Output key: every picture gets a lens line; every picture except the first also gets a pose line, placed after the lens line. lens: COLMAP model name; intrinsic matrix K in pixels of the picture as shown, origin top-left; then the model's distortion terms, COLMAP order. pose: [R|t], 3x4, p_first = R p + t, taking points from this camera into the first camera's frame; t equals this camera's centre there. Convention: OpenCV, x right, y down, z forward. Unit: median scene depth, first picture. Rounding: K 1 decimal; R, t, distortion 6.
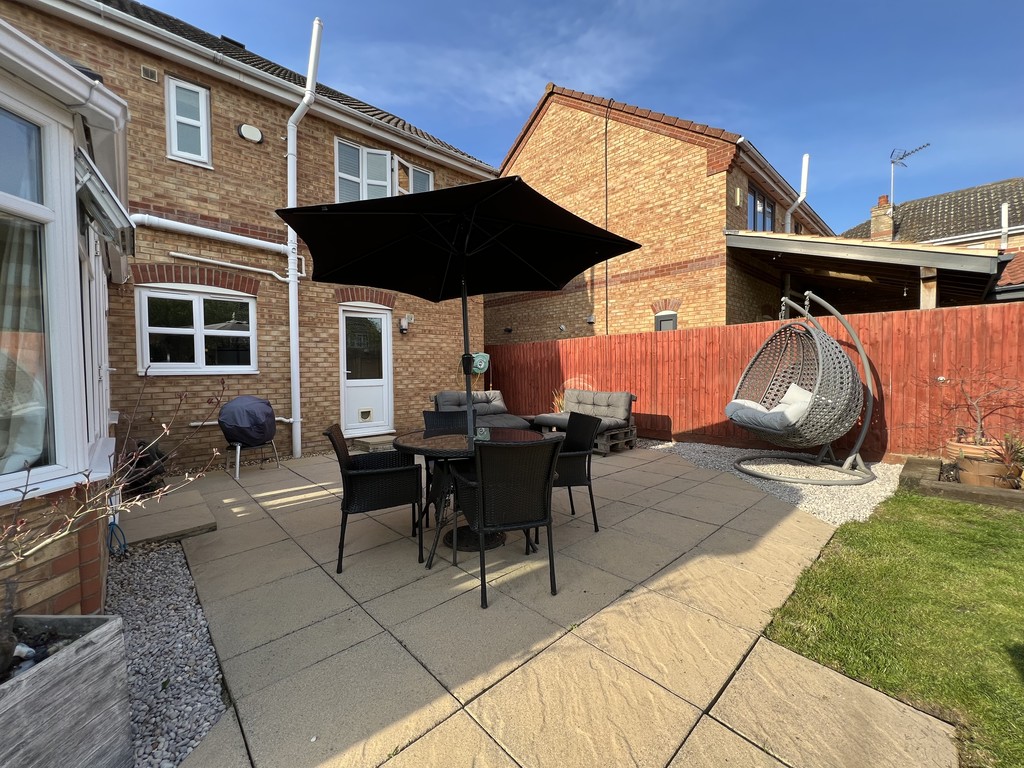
lens RADIAL K [[413.3, 0, 511.3], [0, 413.3, 380.9], [0, 0, 1]] dist [0.000540, 0.000128]
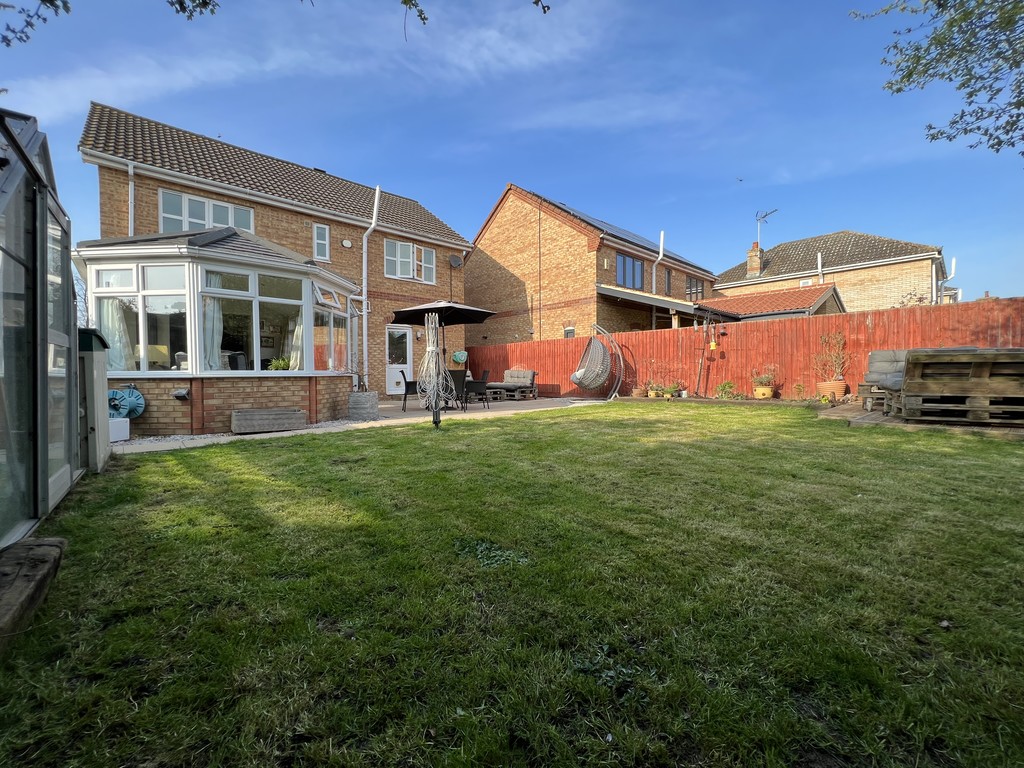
lens RADIAL K [[413.3, 0, 507.6], [0, 413.3, 381.8], [0, 0, 1]] dist [0.000540, 0.000128]
pose [[0.999798, 0.003791, -0.019727, 0.168487], [-0.003966, 0.999953, -0.008859, 0.083751], [0.019693, 0.008935, 0.999766, -0.808895]]
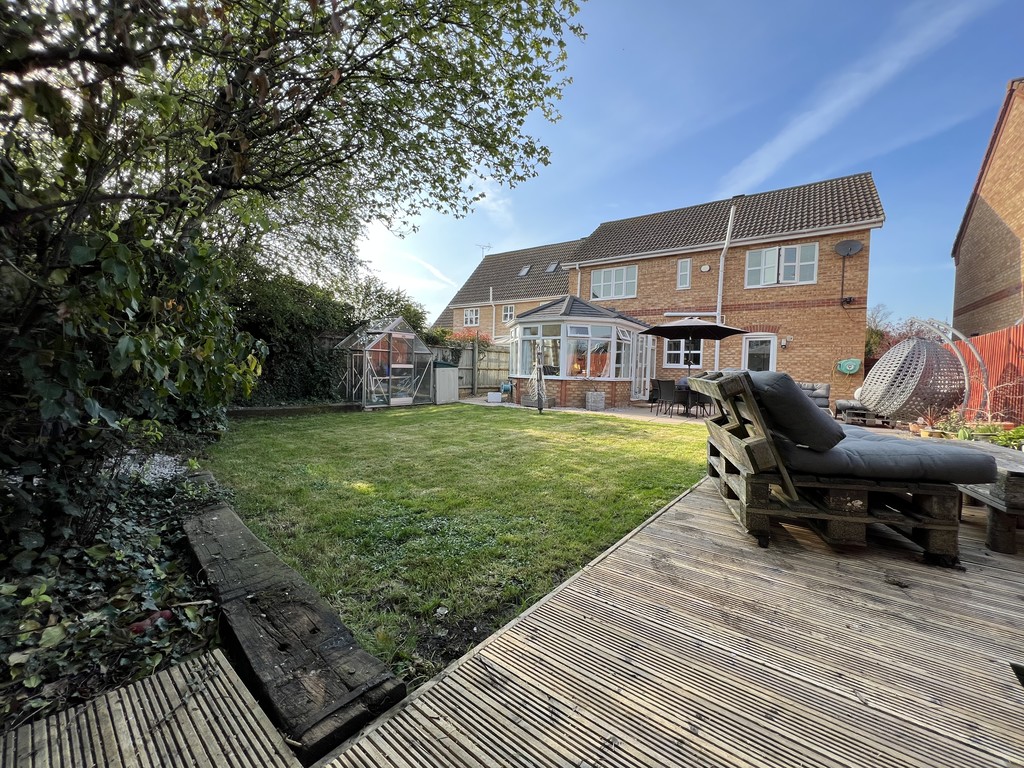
lens RADIAL K [[413.3, 0, 505.7], [0, 413.3, 385.6], [0, 0, 1]] dist [0.000540, 0.000128]
pose [[0.199139, 0.055126, -0.978419, 1.173887], [-0.059442, 0.997258, 0.044089, 0.032604], [0.978167, 0.049379, 0.201870, -0.448891]]
